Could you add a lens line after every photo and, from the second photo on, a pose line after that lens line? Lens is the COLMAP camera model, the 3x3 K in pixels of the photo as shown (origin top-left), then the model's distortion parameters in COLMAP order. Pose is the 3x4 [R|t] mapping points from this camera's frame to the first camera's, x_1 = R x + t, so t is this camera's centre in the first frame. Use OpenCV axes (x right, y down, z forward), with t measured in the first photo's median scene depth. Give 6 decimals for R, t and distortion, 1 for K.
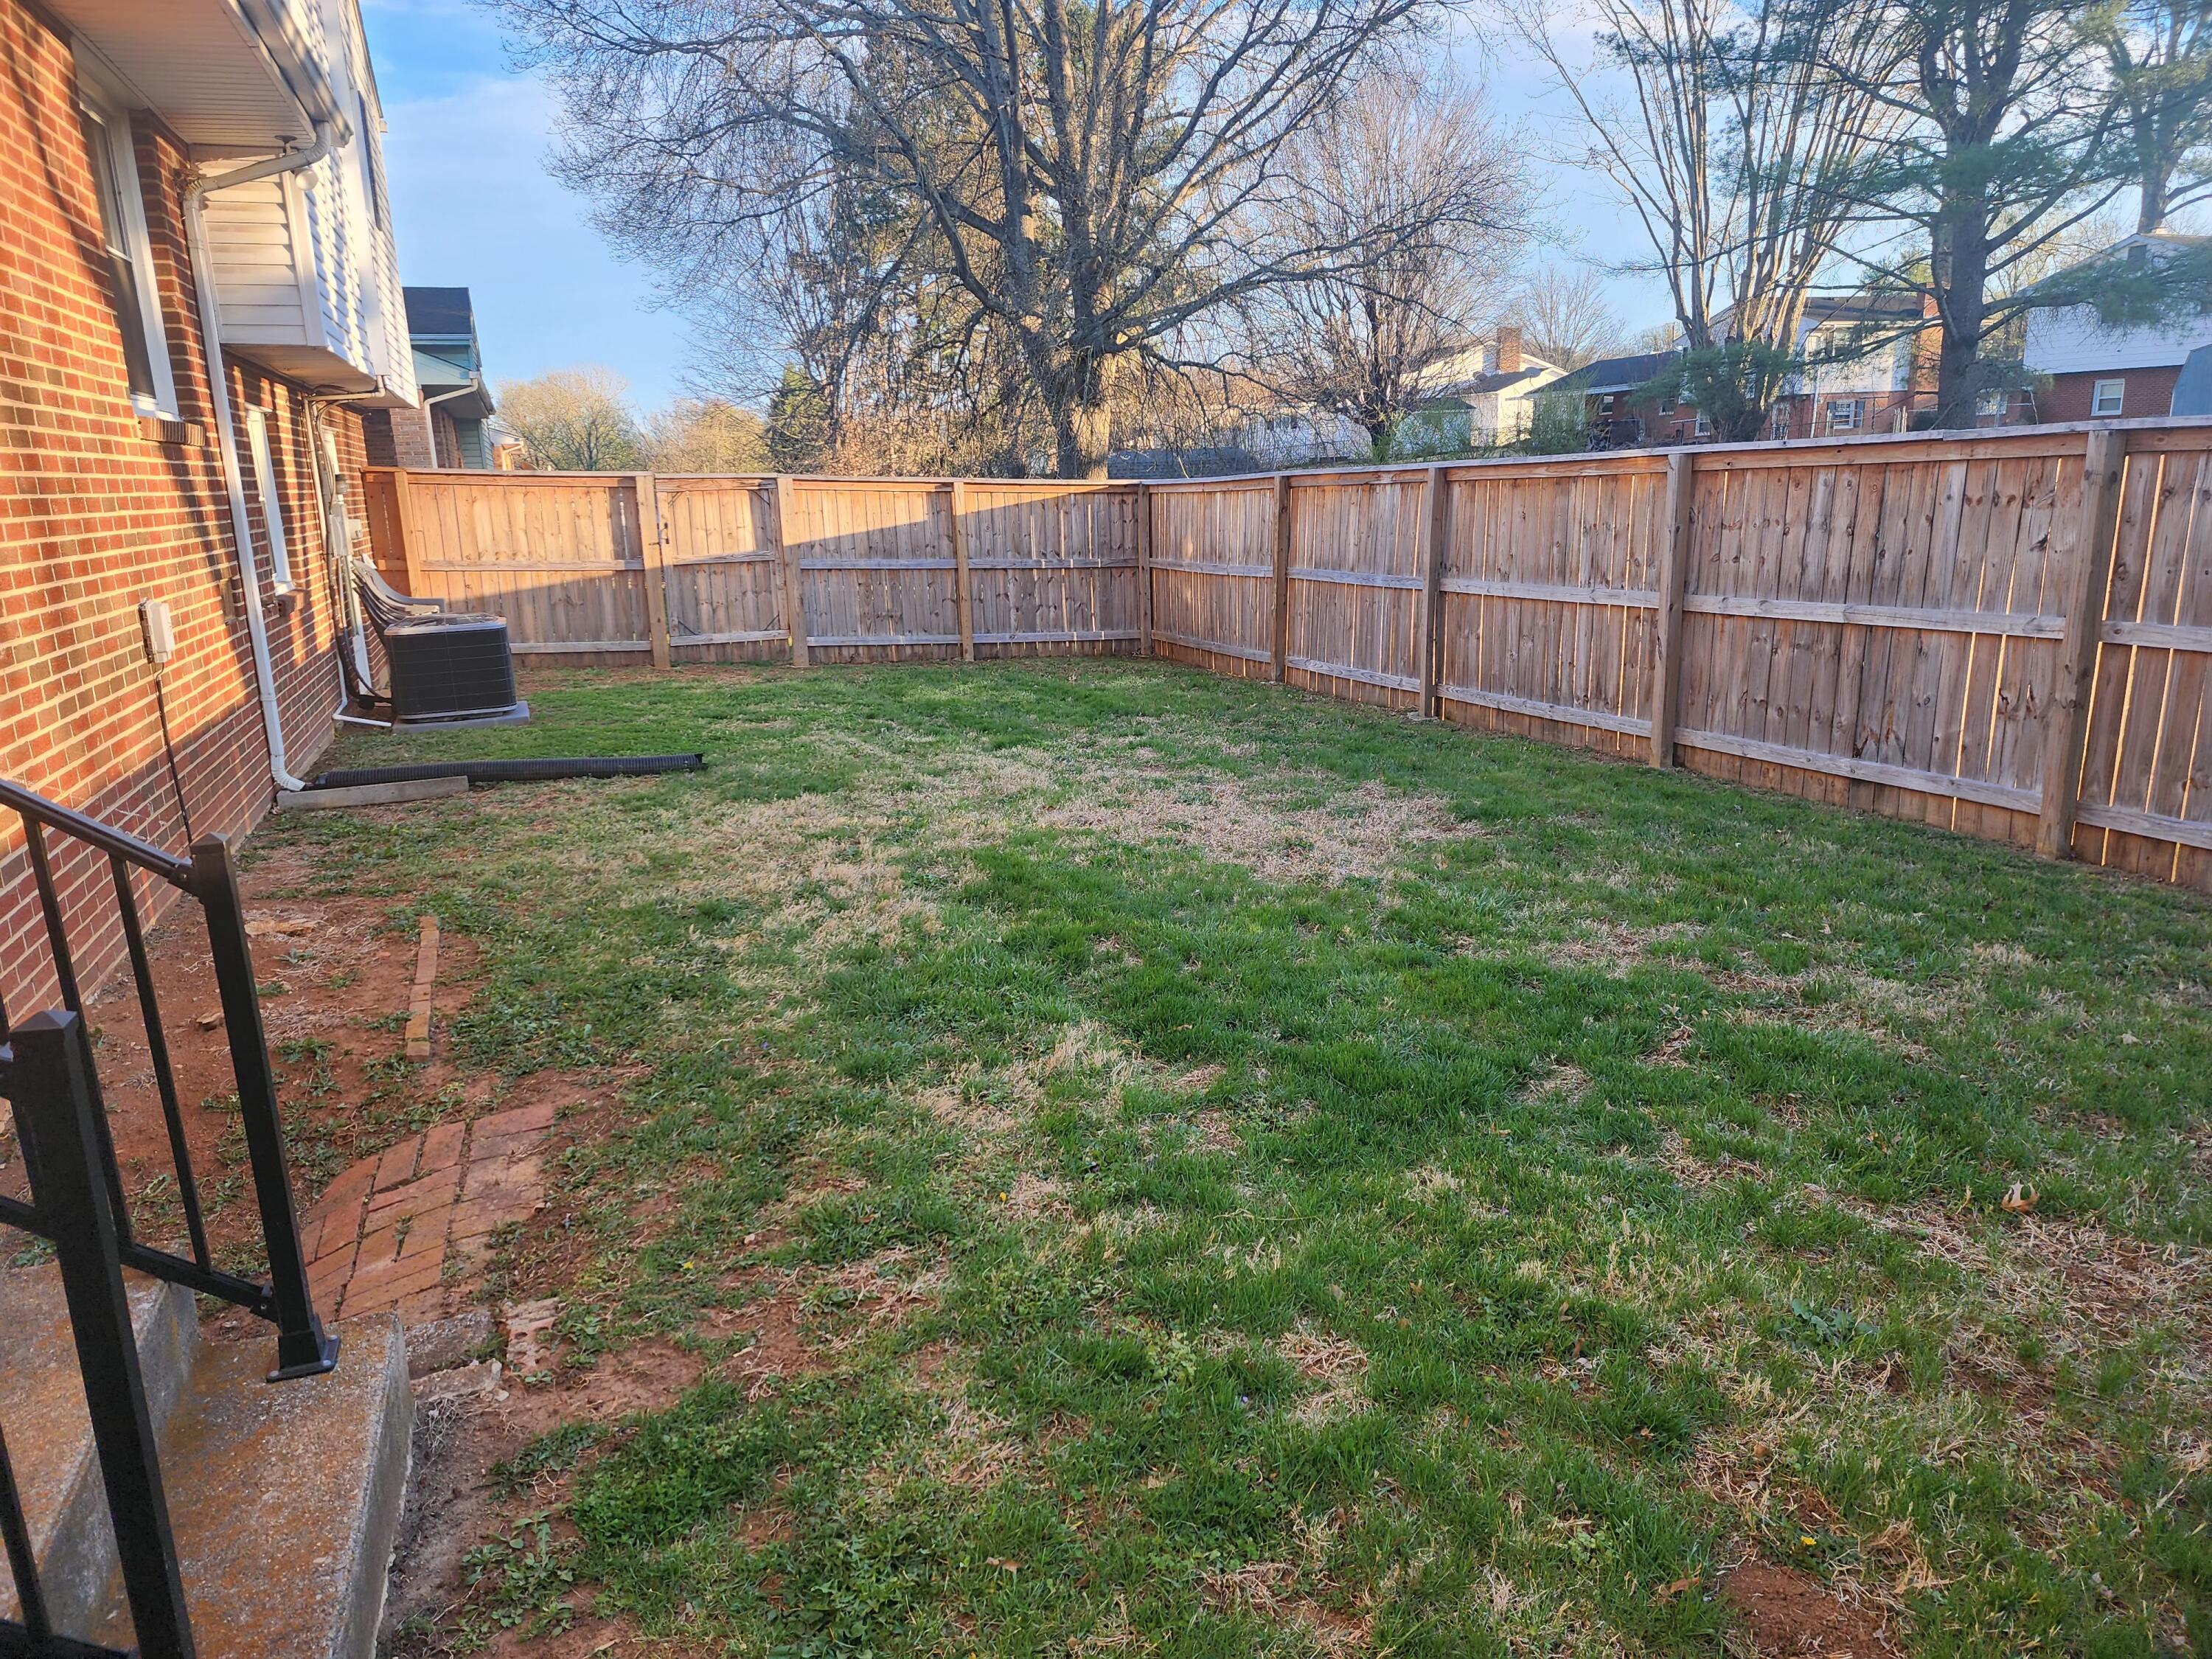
lens RADIAL K [[1491.7, 0, 1106.5], [0, 1491.7, 848.5], [0, 0, 1]] dist [0.072154, -0.055058]
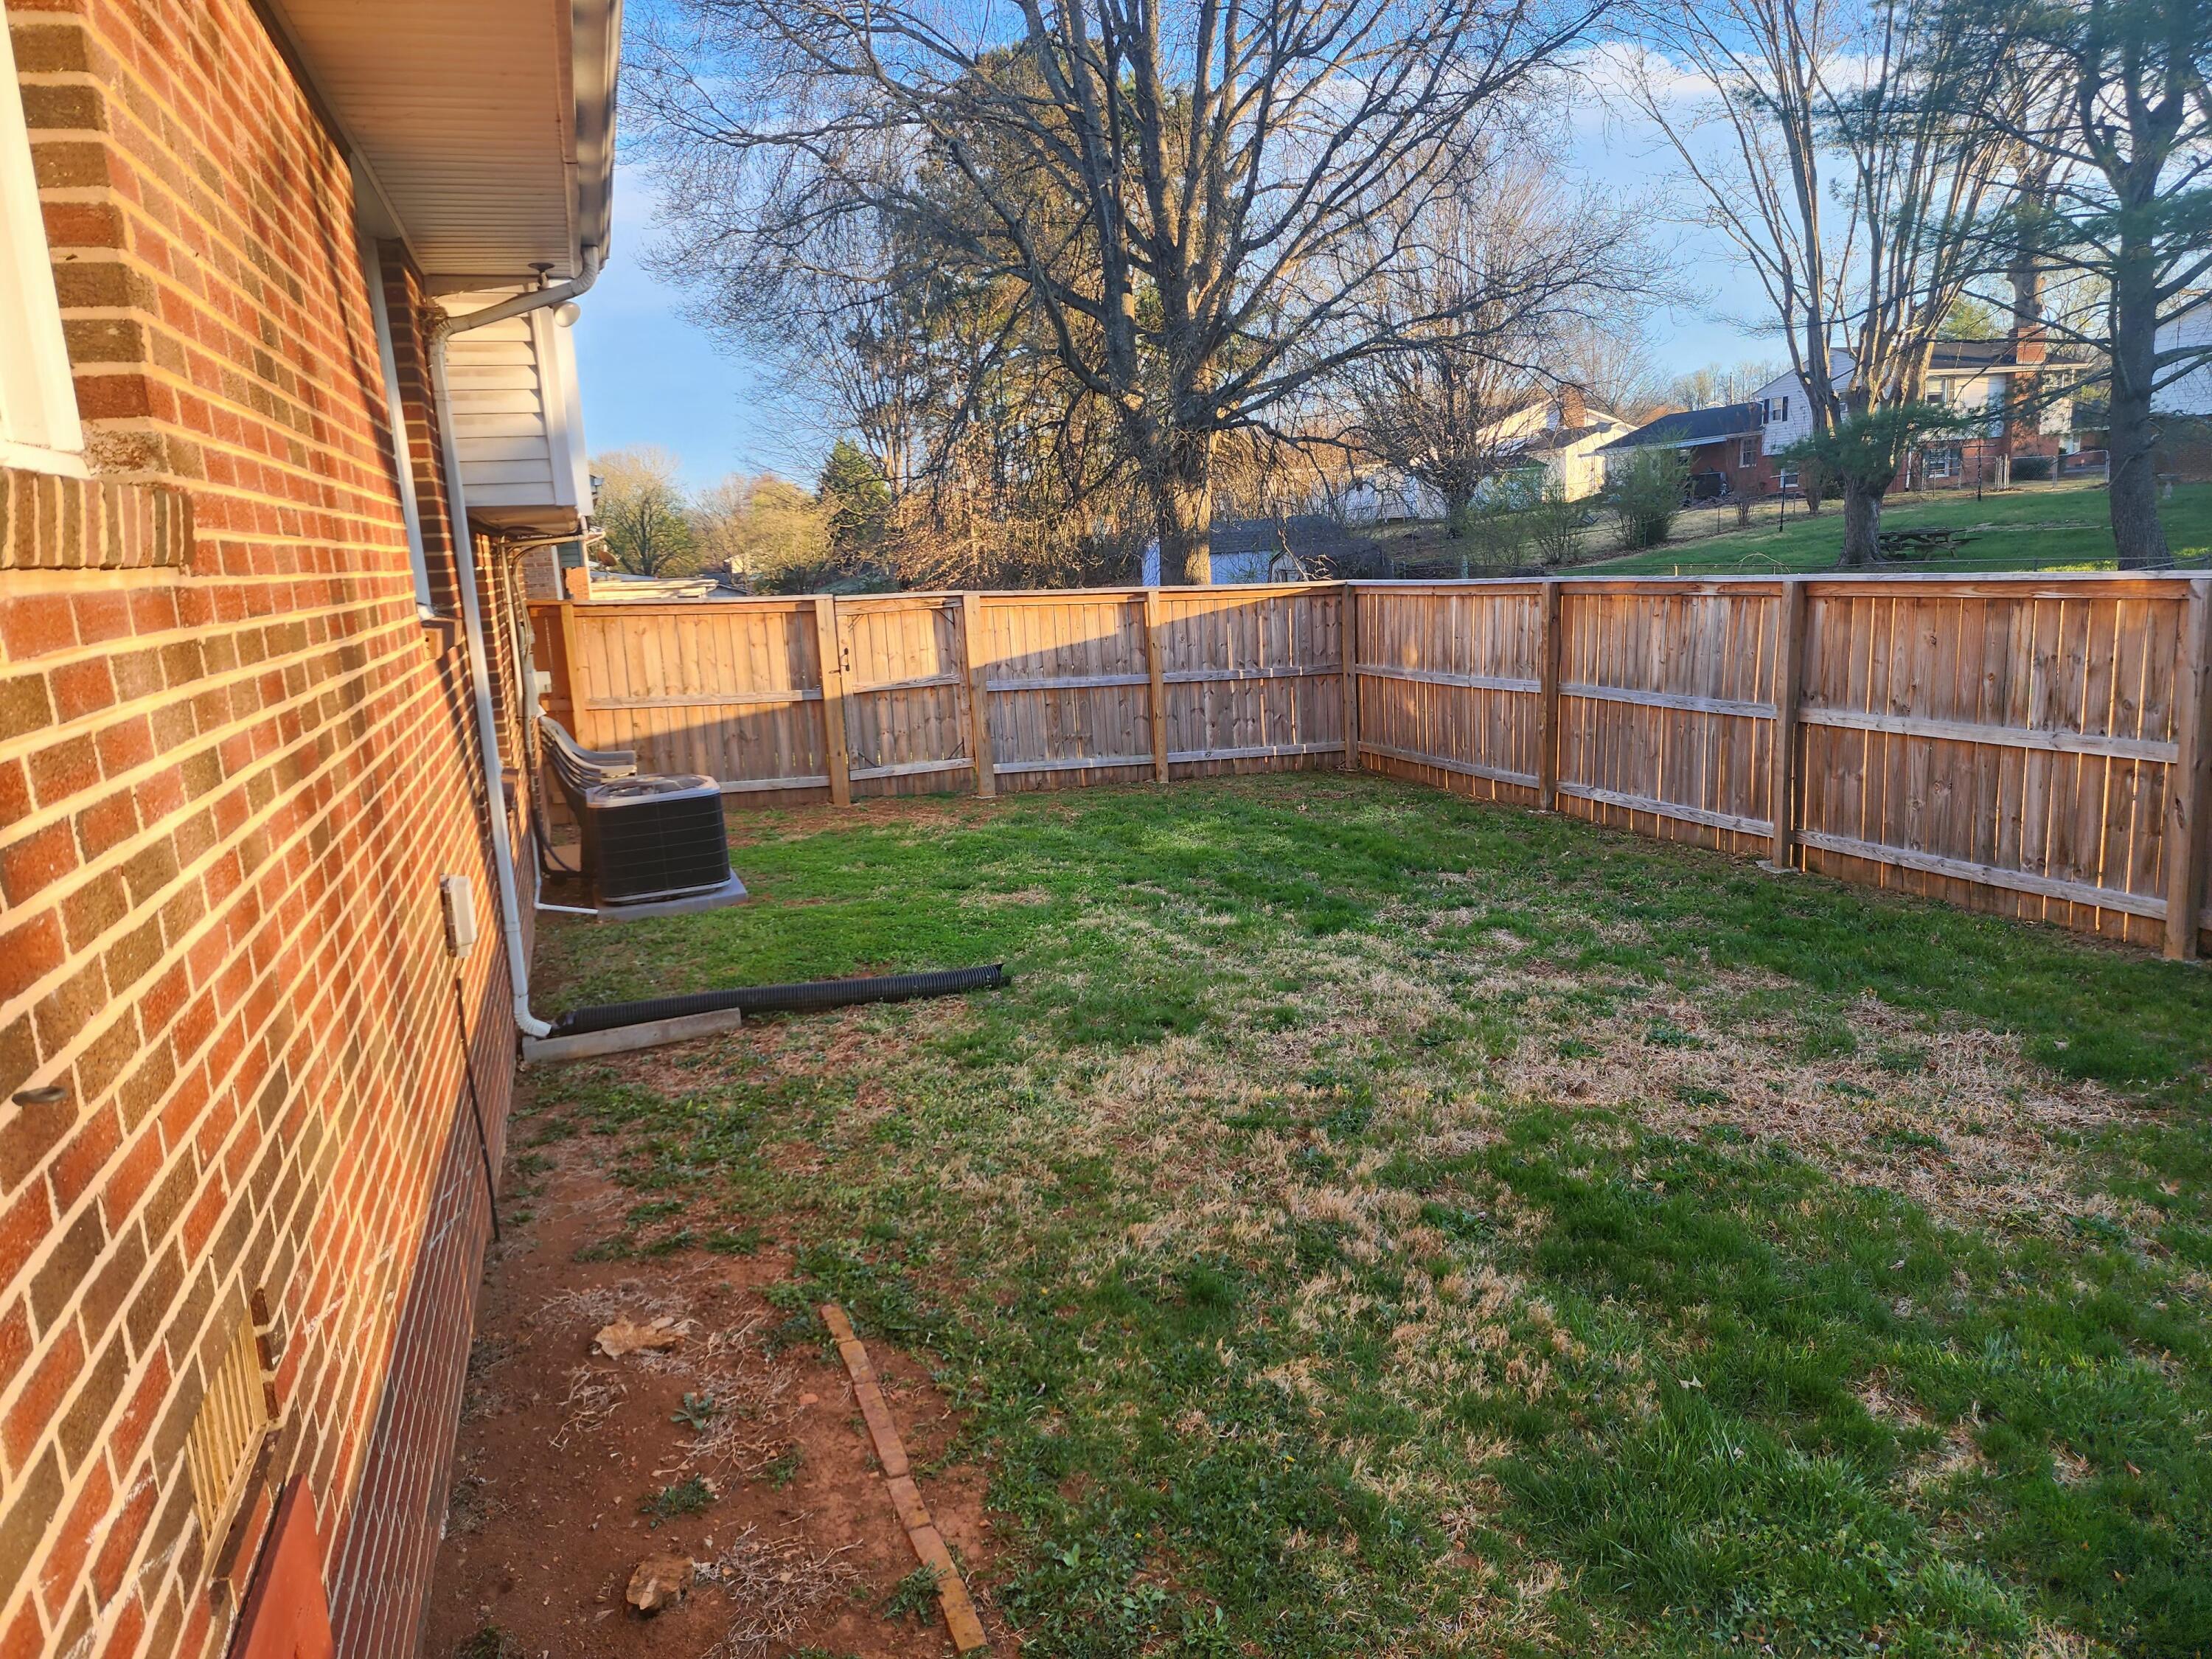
lens RADIAL K [[1491.7, 0, 1108.1], [0, 1491.7, 828.1], [0, 0, 1]] dist [0.072154, -0.055058]
pose [[0.999454, -0.022429, -0.024282, -0.115933], [0.021189, 0.998515, -0.050193, -0.059077], [0.025371, 0.049651, 0.998444, 0.103801]]
